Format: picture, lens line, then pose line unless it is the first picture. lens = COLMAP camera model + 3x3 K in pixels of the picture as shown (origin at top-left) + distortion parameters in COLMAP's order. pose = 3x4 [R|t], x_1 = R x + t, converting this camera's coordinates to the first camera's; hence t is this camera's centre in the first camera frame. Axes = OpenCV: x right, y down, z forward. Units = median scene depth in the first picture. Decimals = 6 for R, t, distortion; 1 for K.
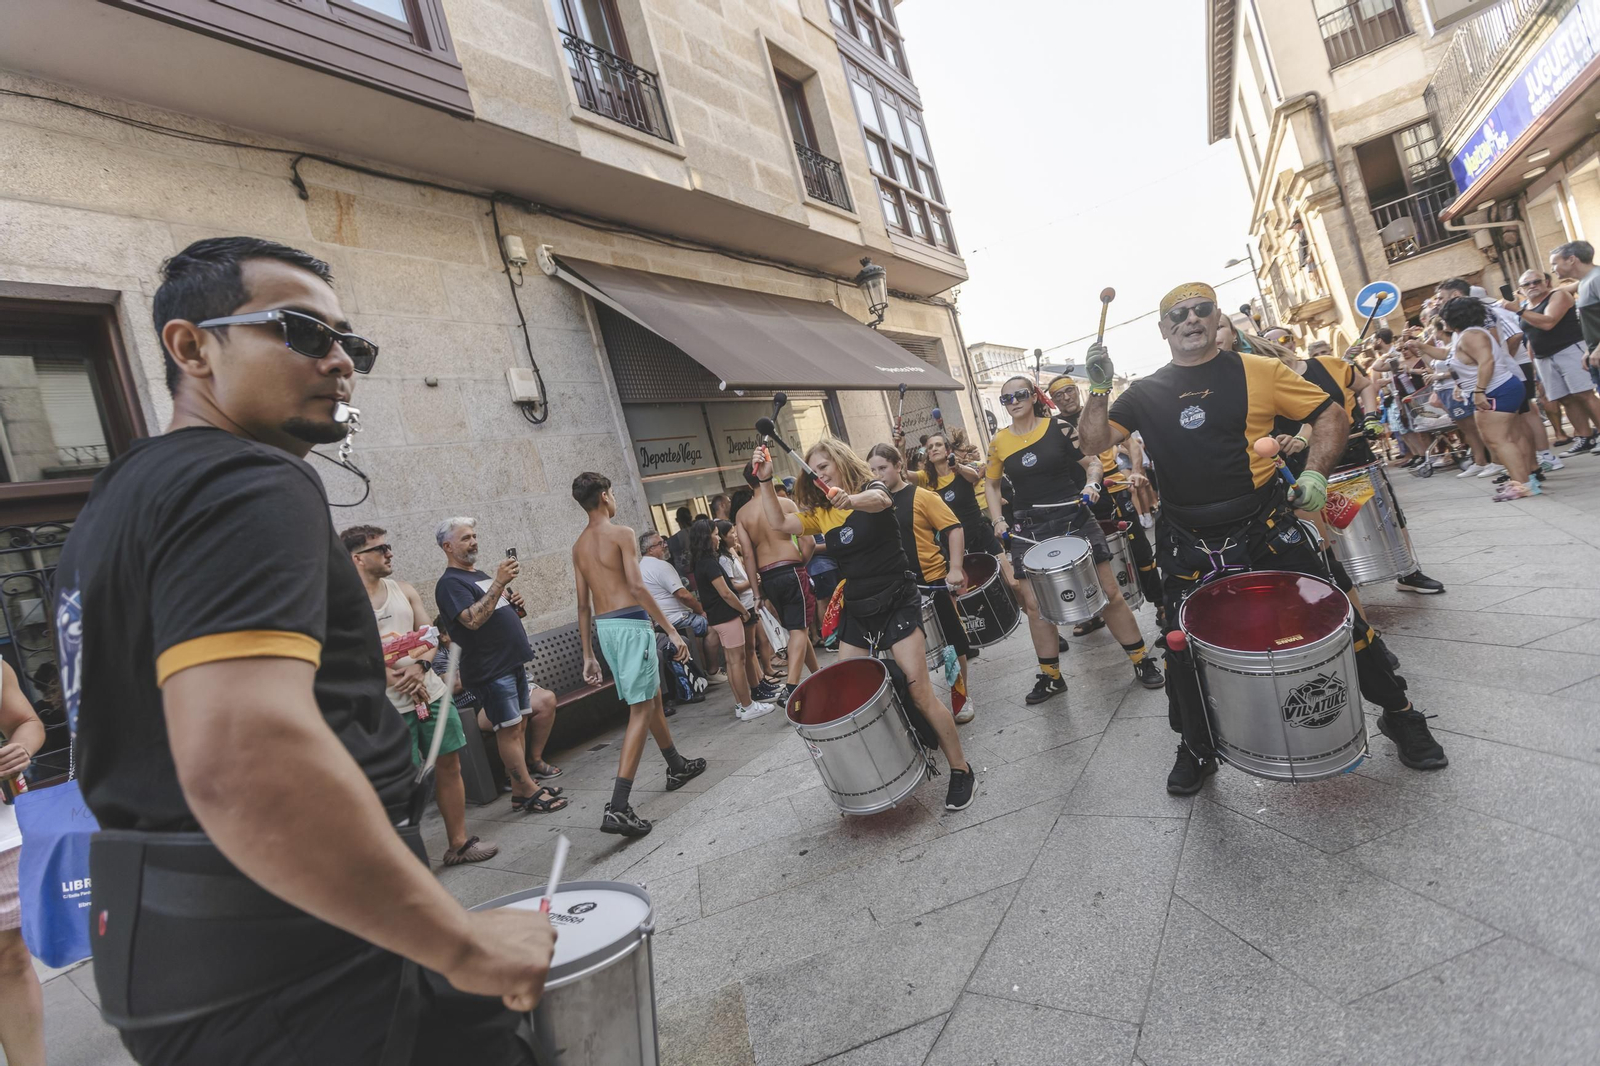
lens RADIAL K [[708.3, 0, 799.3], [0, 708.3, 524.9], [0, 0, 1]] dist [-0.001616, -0.000577]
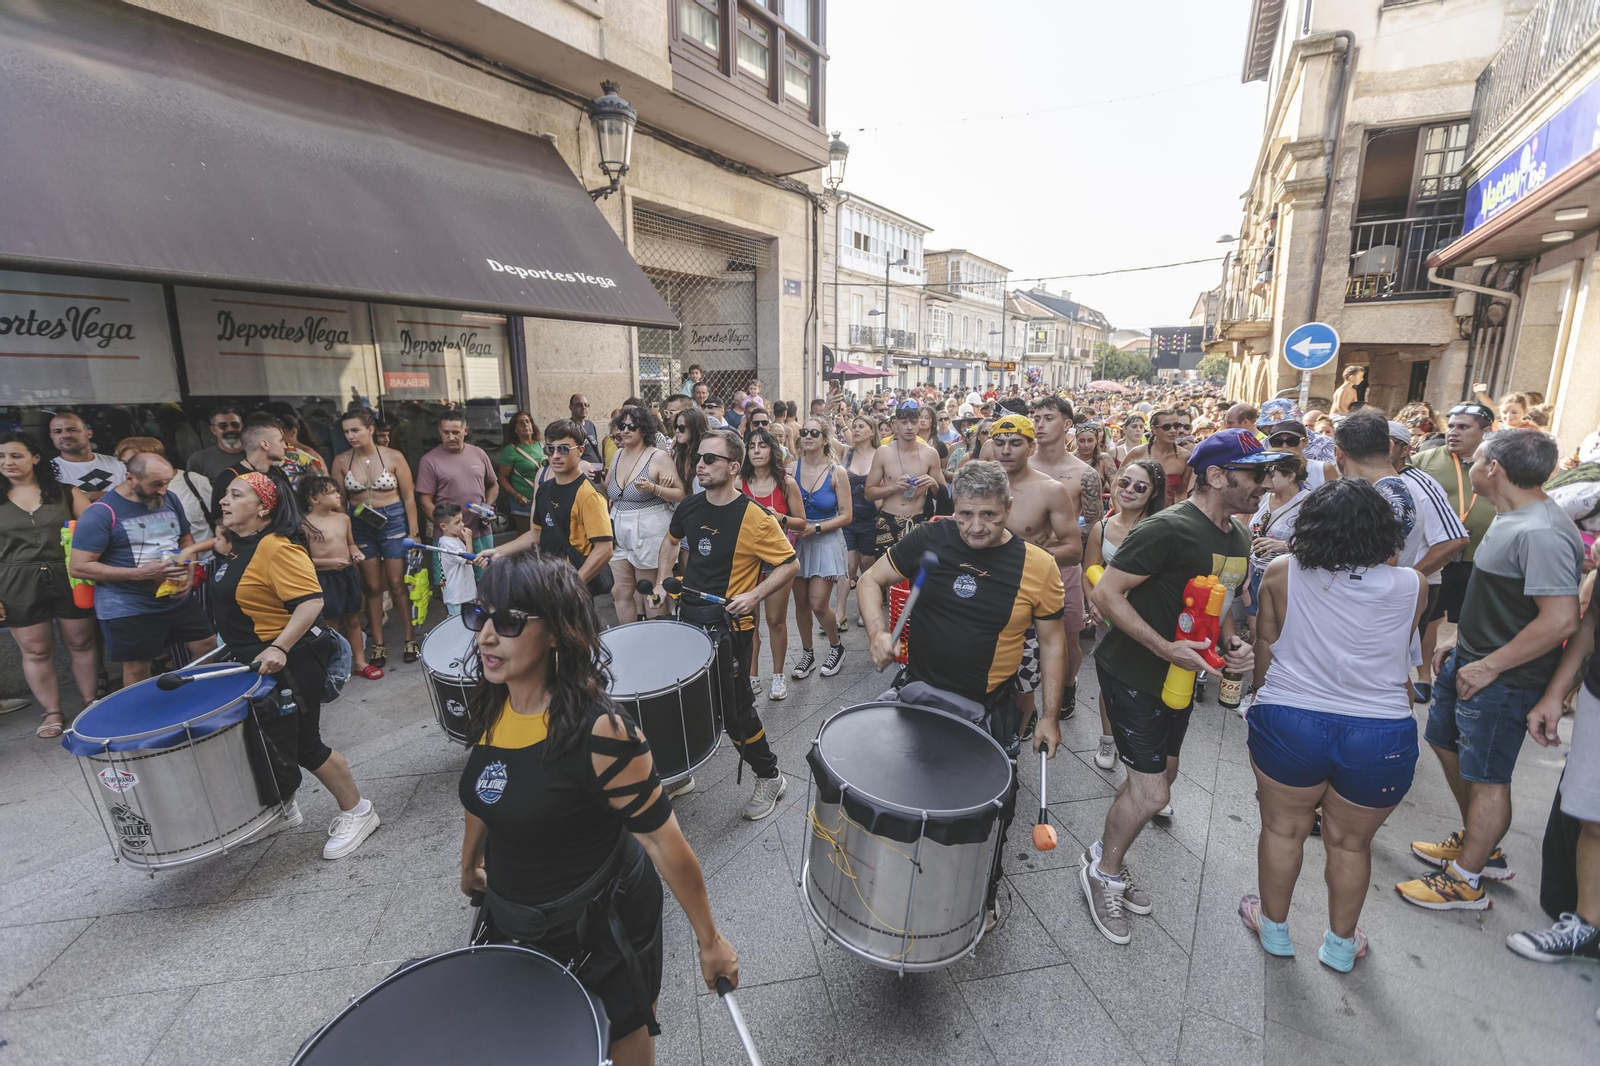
lens RADIAL K [[708.3, 0, 793.6], [0, 708.3, 534.4], [0, 0, 1]] dist [-0.001616, -0.000577]
pose [[0.965760, 0.242363, 0.092562, 0.247385], [-0.255946, 0.948397, 0.187178, -0.122293], [-0.042421, -0.204460, 0.977955, 0.224106]]
